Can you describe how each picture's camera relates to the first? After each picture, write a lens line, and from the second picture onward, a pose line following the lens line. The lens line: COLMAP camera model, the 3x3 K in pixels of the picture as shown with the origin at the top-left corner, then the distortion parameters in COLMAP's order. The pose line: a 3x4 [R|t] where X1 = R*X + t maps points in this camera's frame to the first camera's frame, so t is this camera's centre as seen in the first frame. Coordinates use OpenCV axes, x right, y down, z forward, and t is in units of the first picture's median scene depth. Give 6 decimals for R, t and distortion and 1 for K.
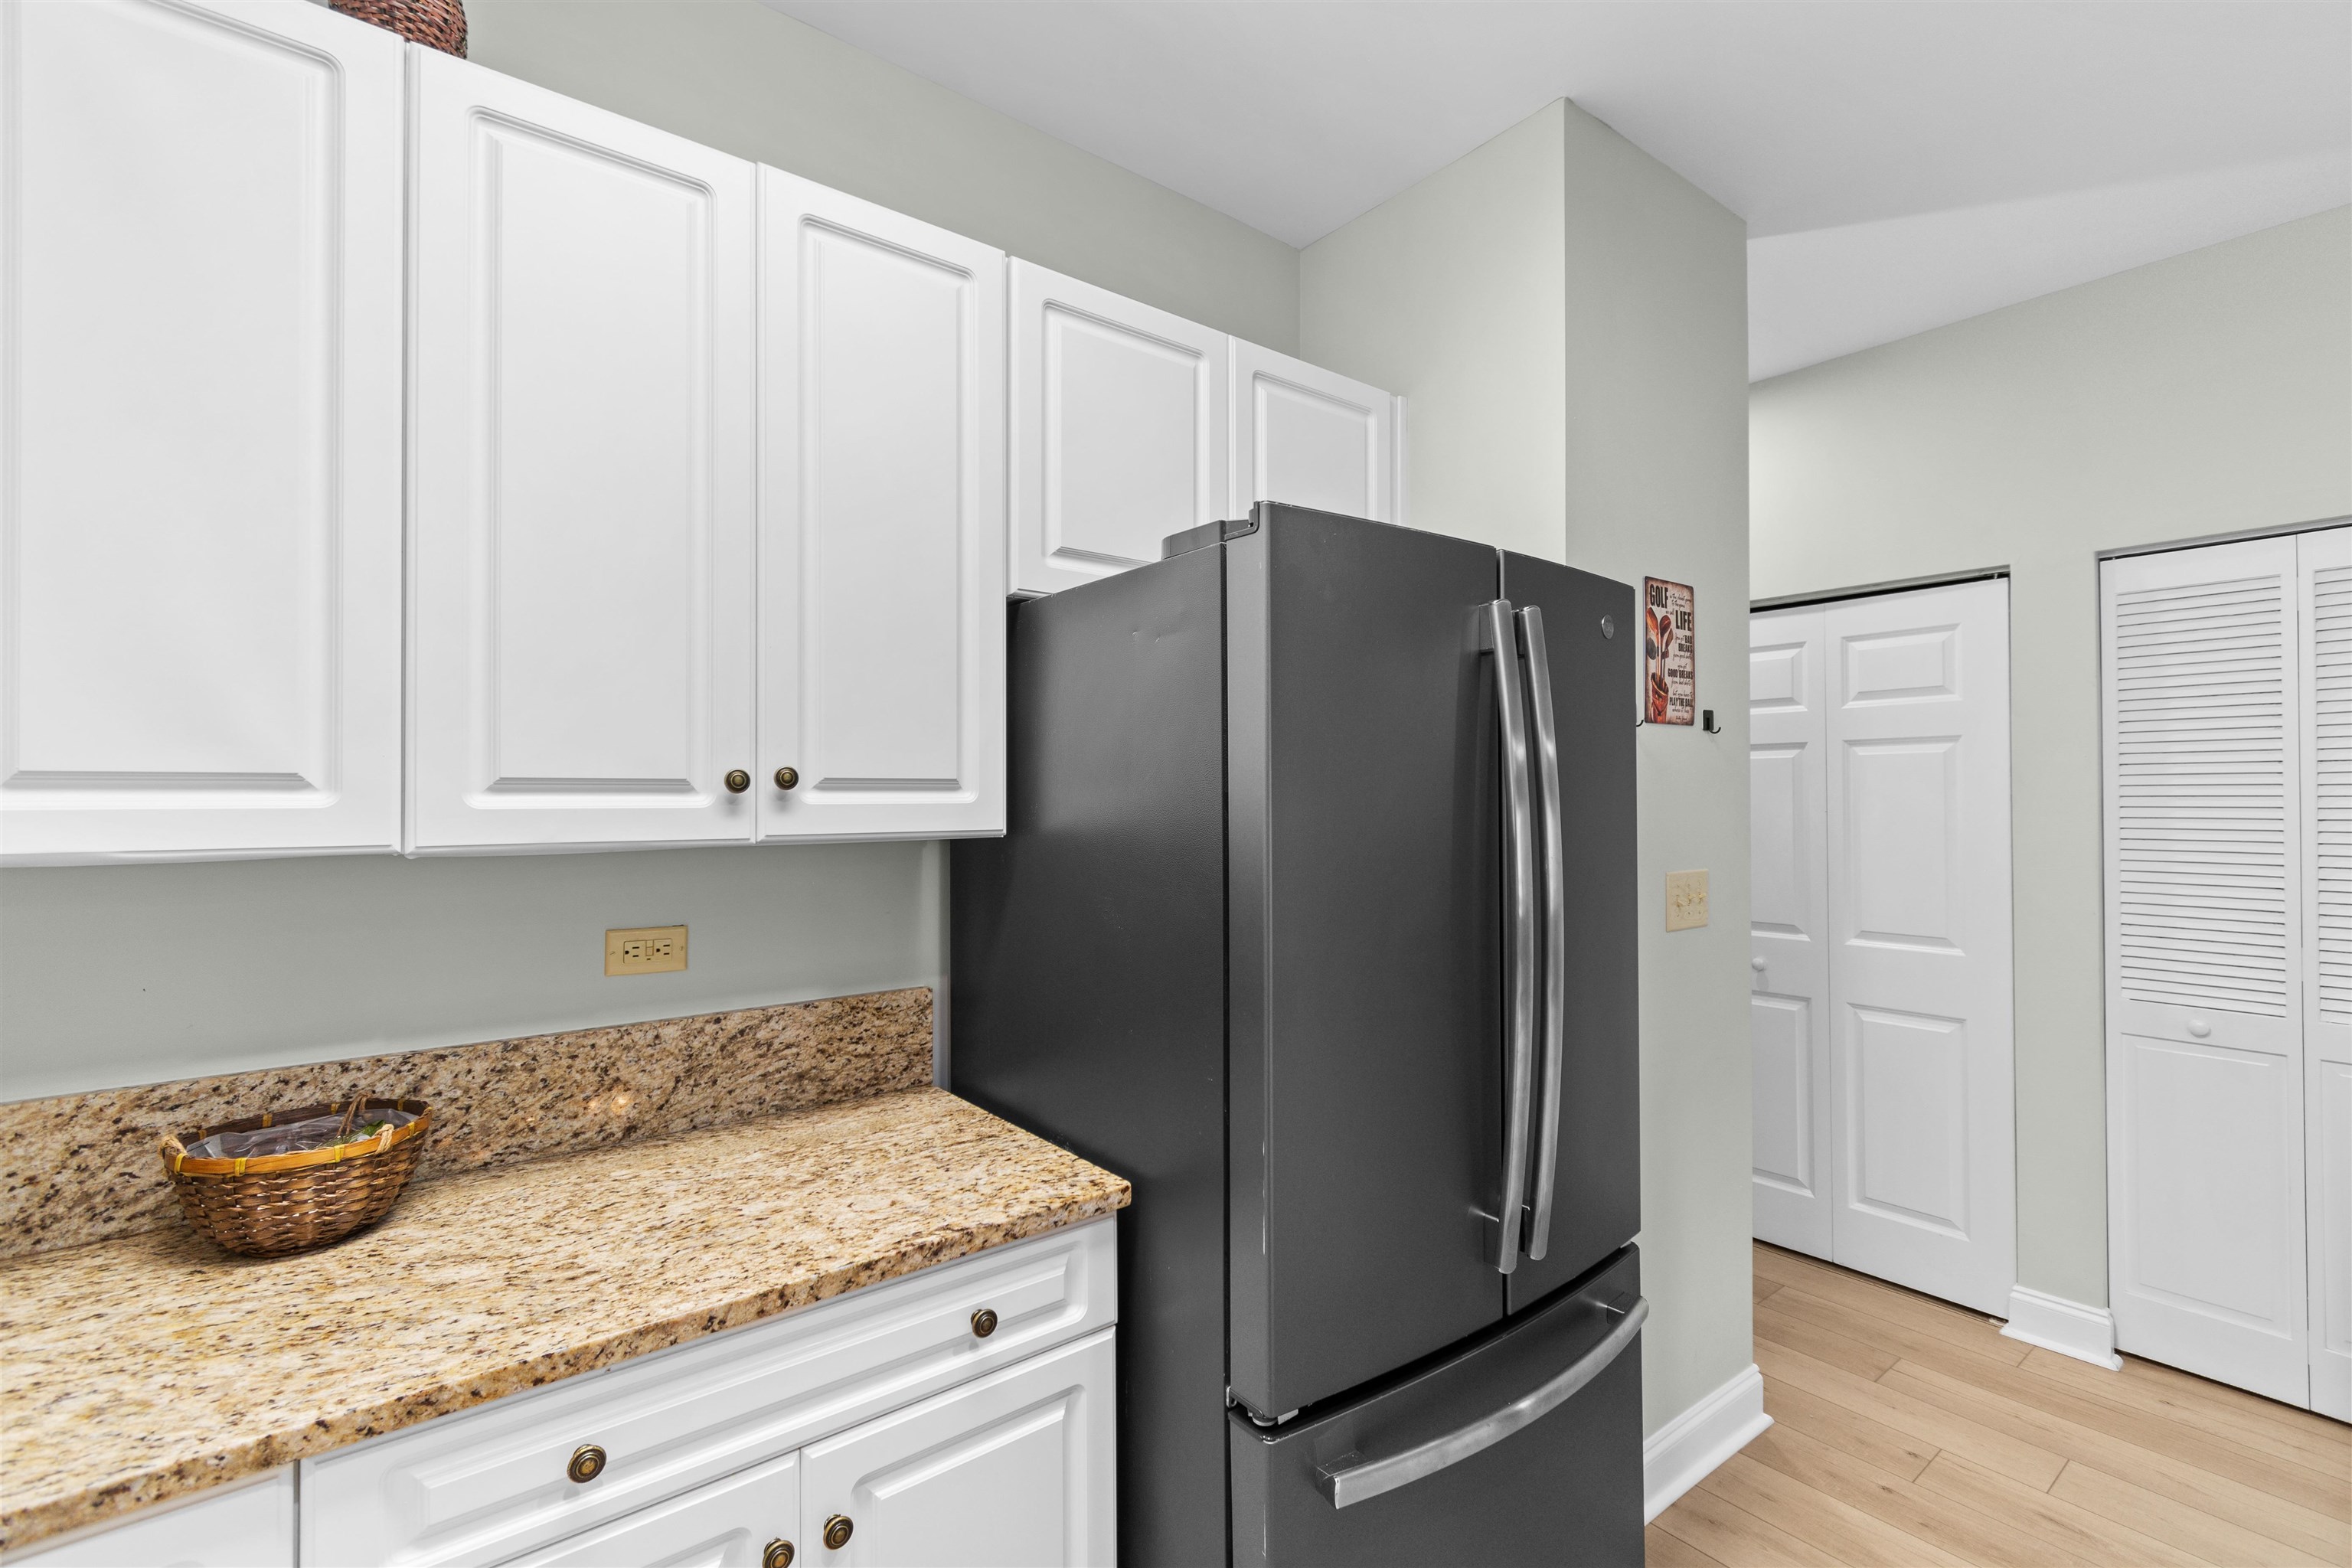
lens RADIAL K [[1033.1, 0, 1183.2], [0, 1033.1, 789.9], [0, 0, 1]] dist [0.001063, -0.000090]
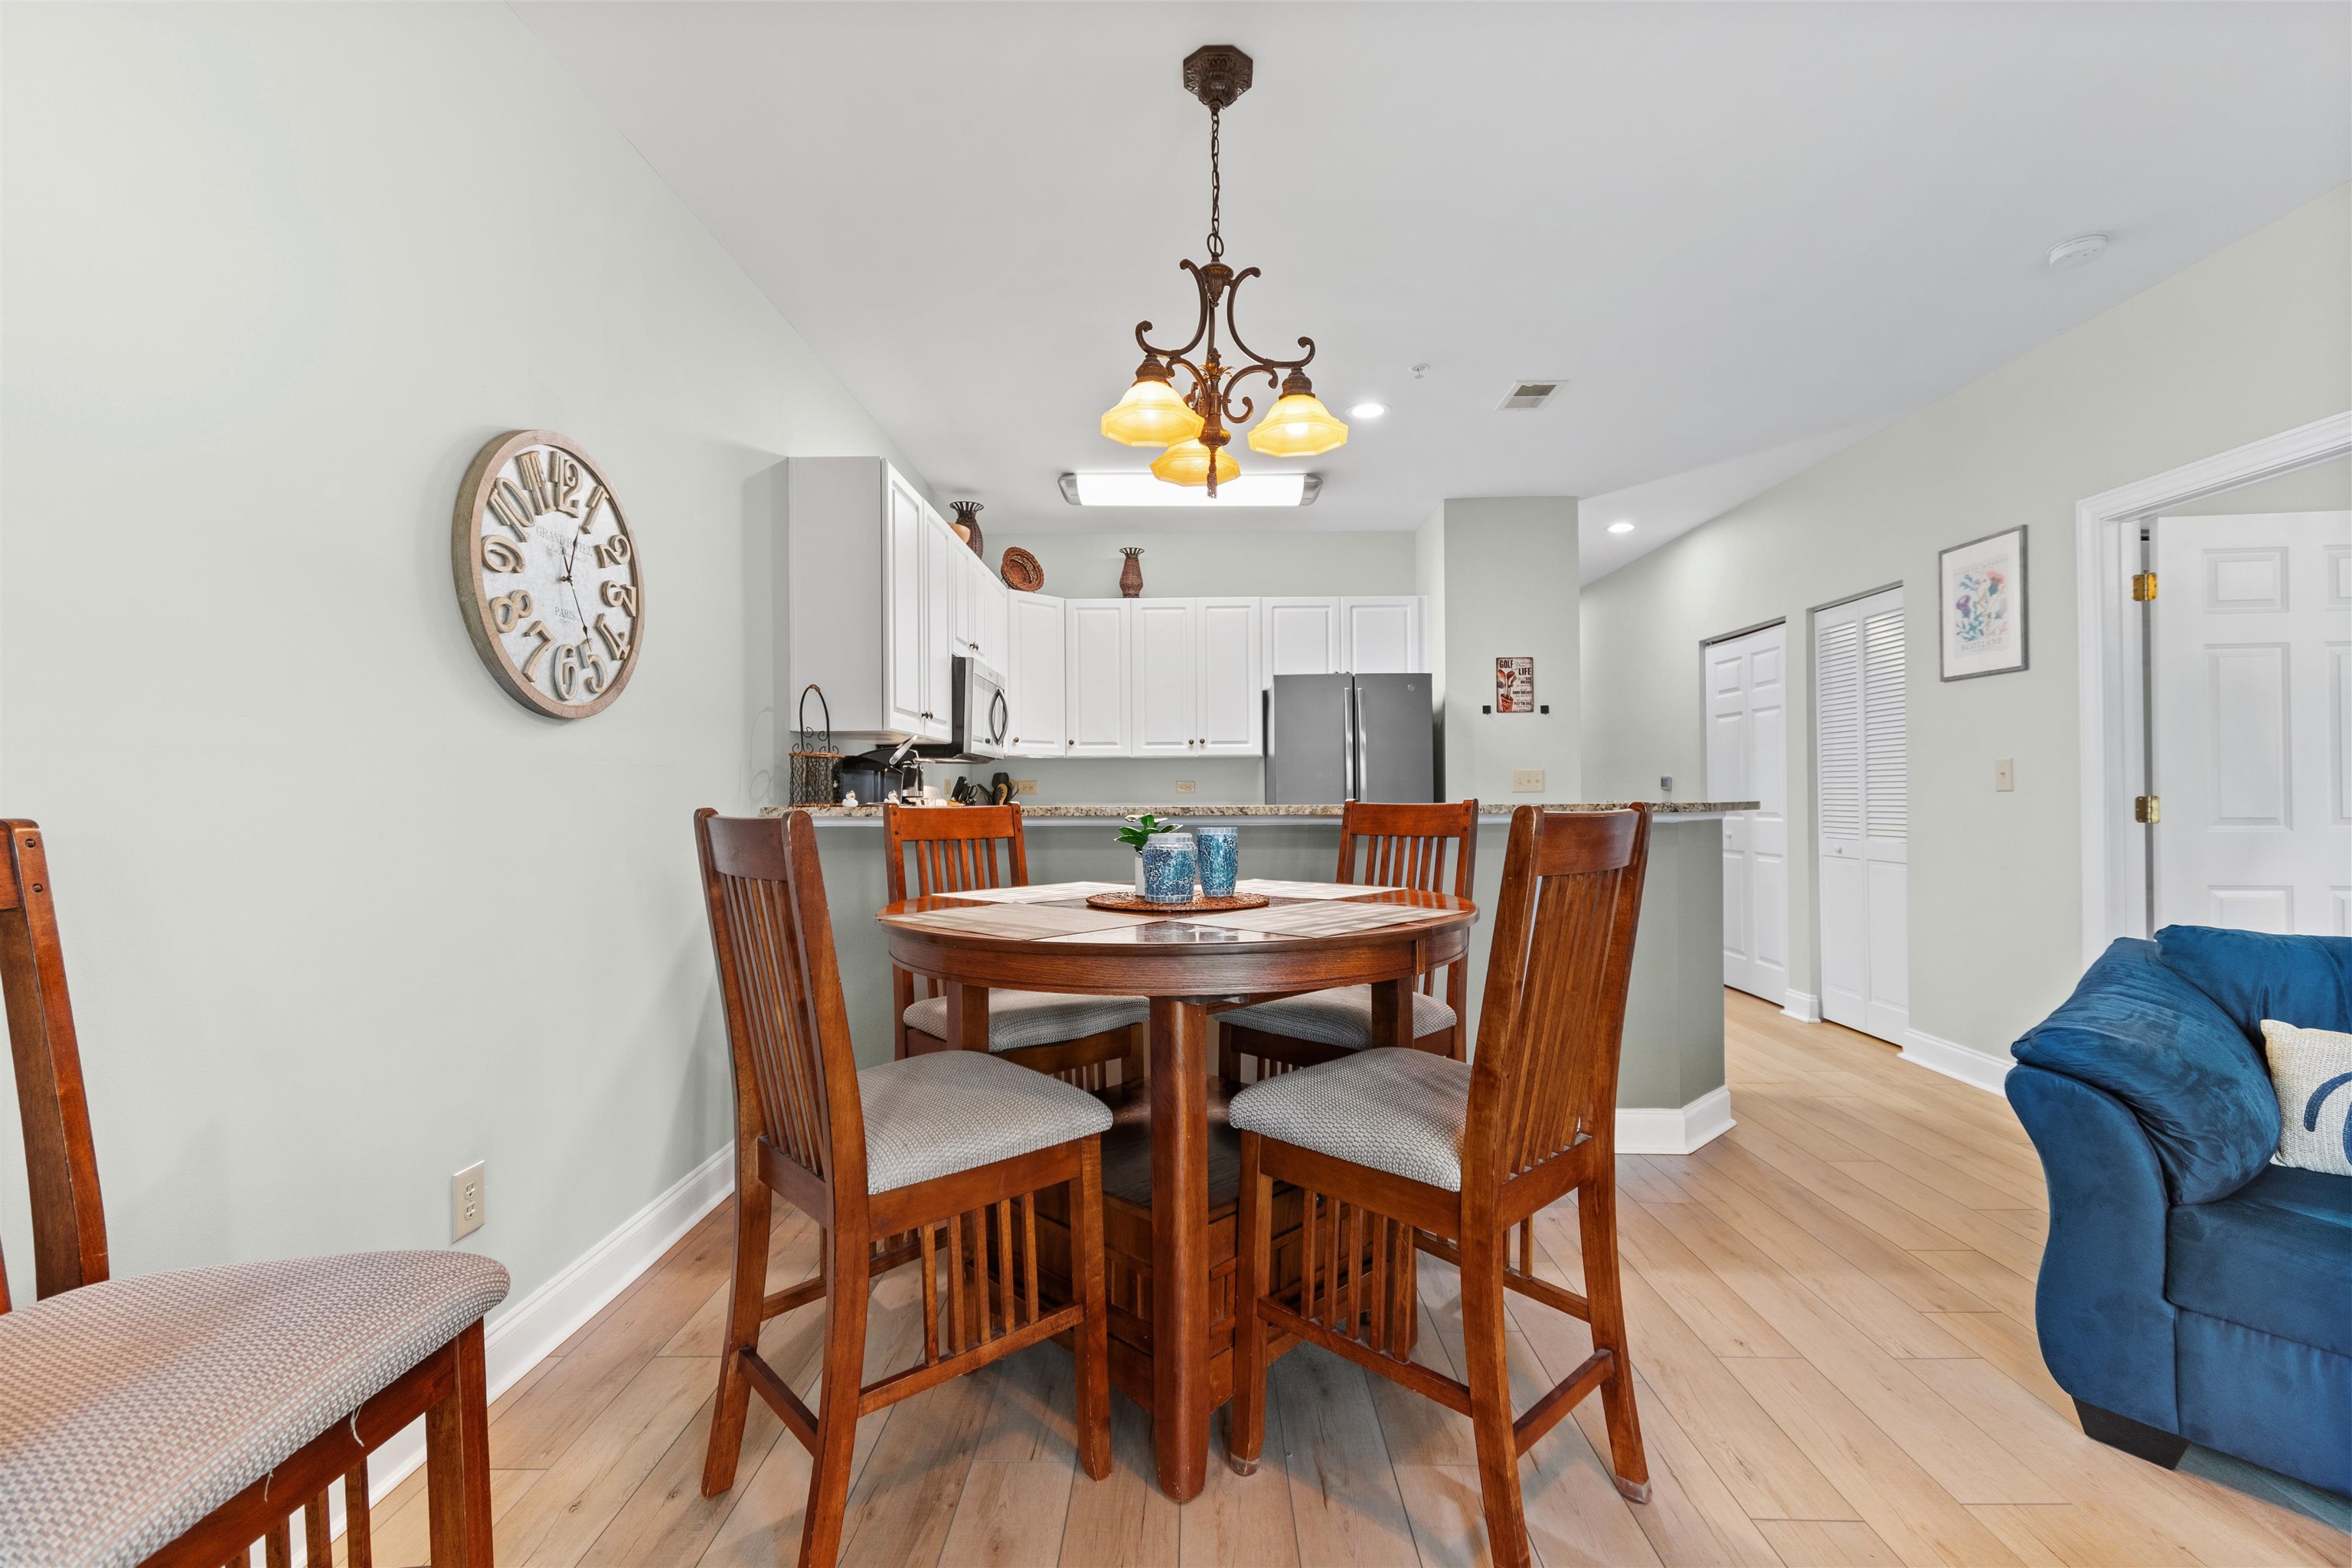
lens RADIAL K [[1033.1, 0, 1183.2], [0, 1033.1, 789.9], [0, 0, 1]] dist [0.001063, -0.000090]
pose [[0.778928, -0.006570, -0.627079, 1.413980], [0.010175, 0.999946, 0.002162, 0.114003], [0.627031, -0.008064, 0.778952, -1.507274]]
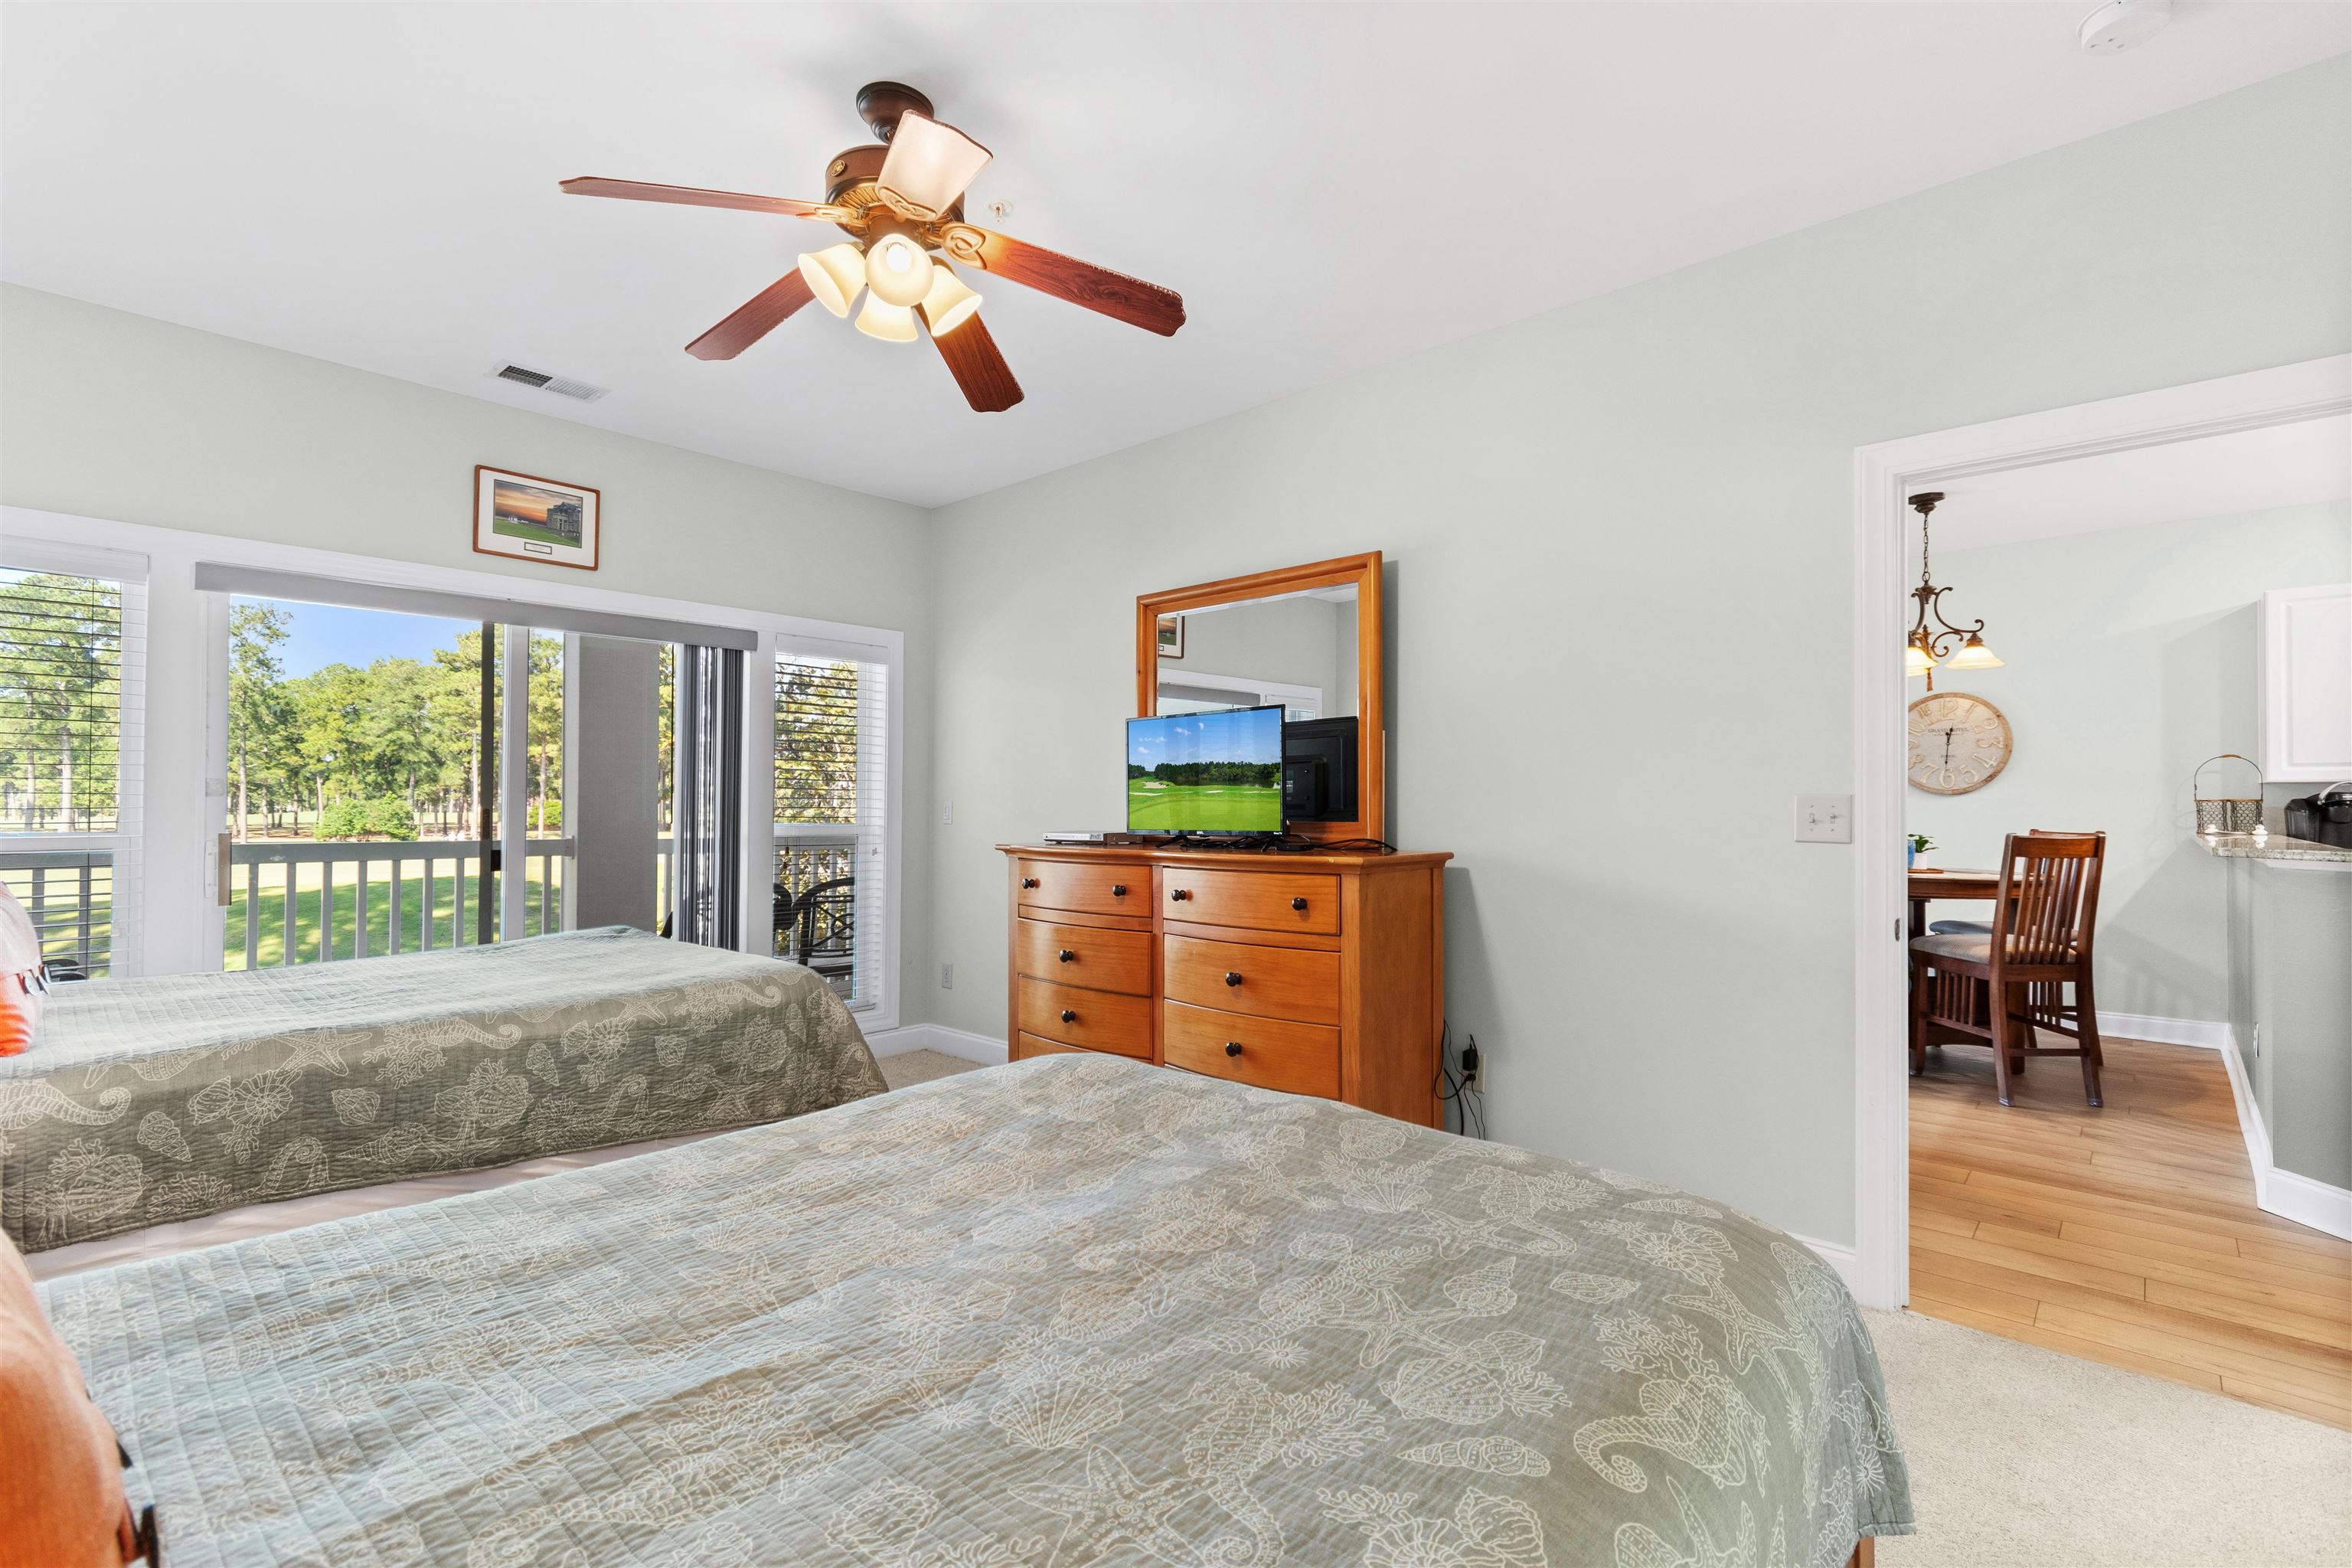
lens RADIAL K [[1068.3, 0, 1185.3], [0, 1068.3, 787.0], [0, 0, 1]] dist [0.003419, 0.000442]
pose [[-0.986086, -0.005455, -0.166145, 2.791221], [-0.001045, 0.999645, -0.026622, 0.098432], [0.166231, -0.026078, -0.985742, 1.357870]]
